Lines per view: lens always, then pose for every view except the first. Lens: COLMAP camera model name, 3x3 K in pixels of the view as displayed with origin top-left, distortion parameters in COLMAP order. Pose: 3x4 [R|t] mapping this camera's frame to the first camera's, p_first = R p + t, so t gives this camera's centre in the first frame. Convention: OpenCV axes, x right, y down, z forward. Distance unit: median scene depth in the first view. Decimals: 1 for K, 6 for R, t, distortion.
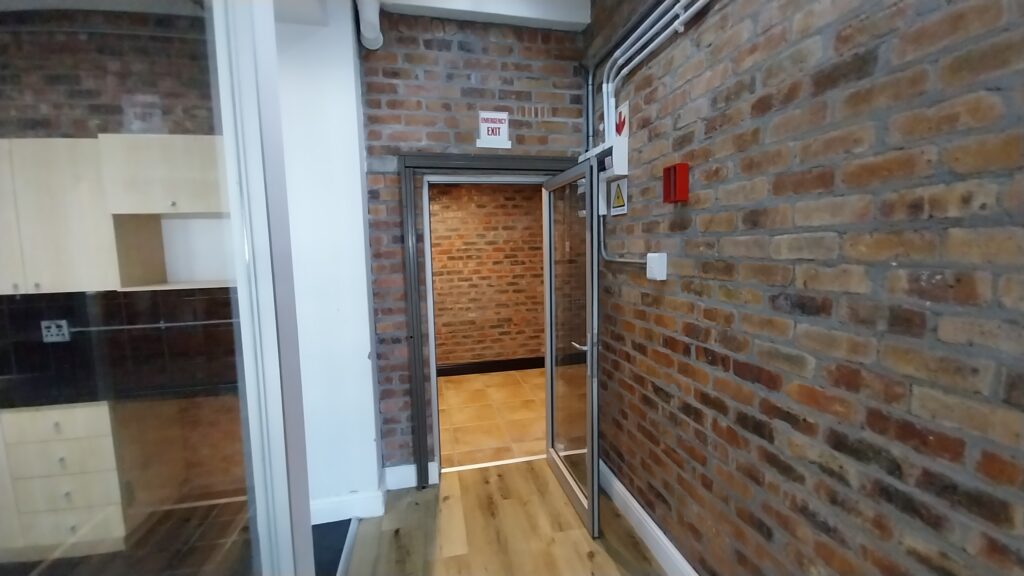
lens RADIAL K [[402.2, 0, 535.6], [0, 402.2, 293.0], [0, 0, 1]] dist [0.020009, -0.013684]
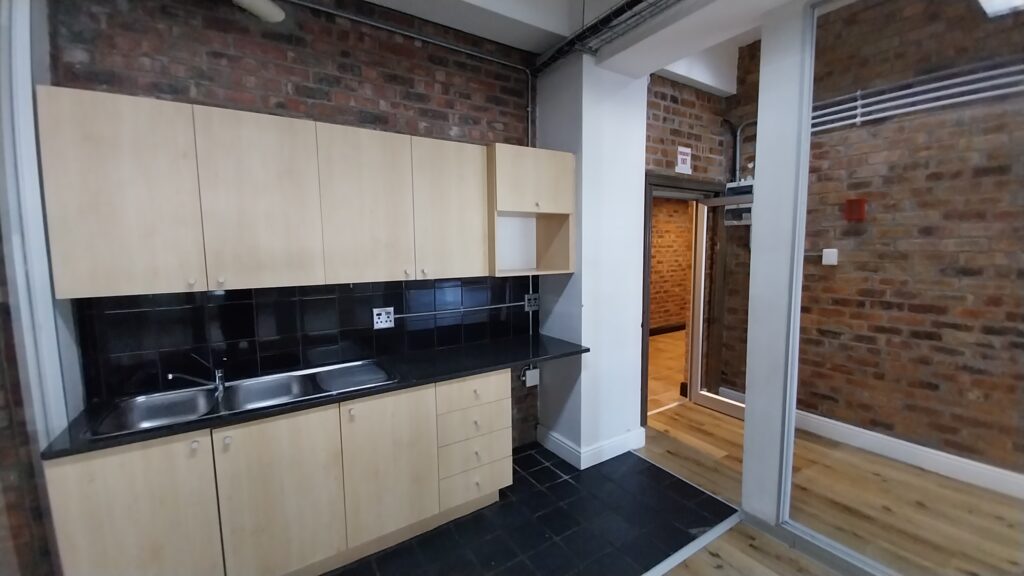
lens RADIAL K [[402.2, 0, 526.3], [0, 402.2, 292.7], [0, 0, 1]] dist [0.020009, -0.013684]
pose [[0.937881, -0.024491, 0.346092, -1.628900], [0.028474, 0.999574, -0.006427, 0.062830], [-0.345787, 0.015882, 0.938179, -0.154063]]
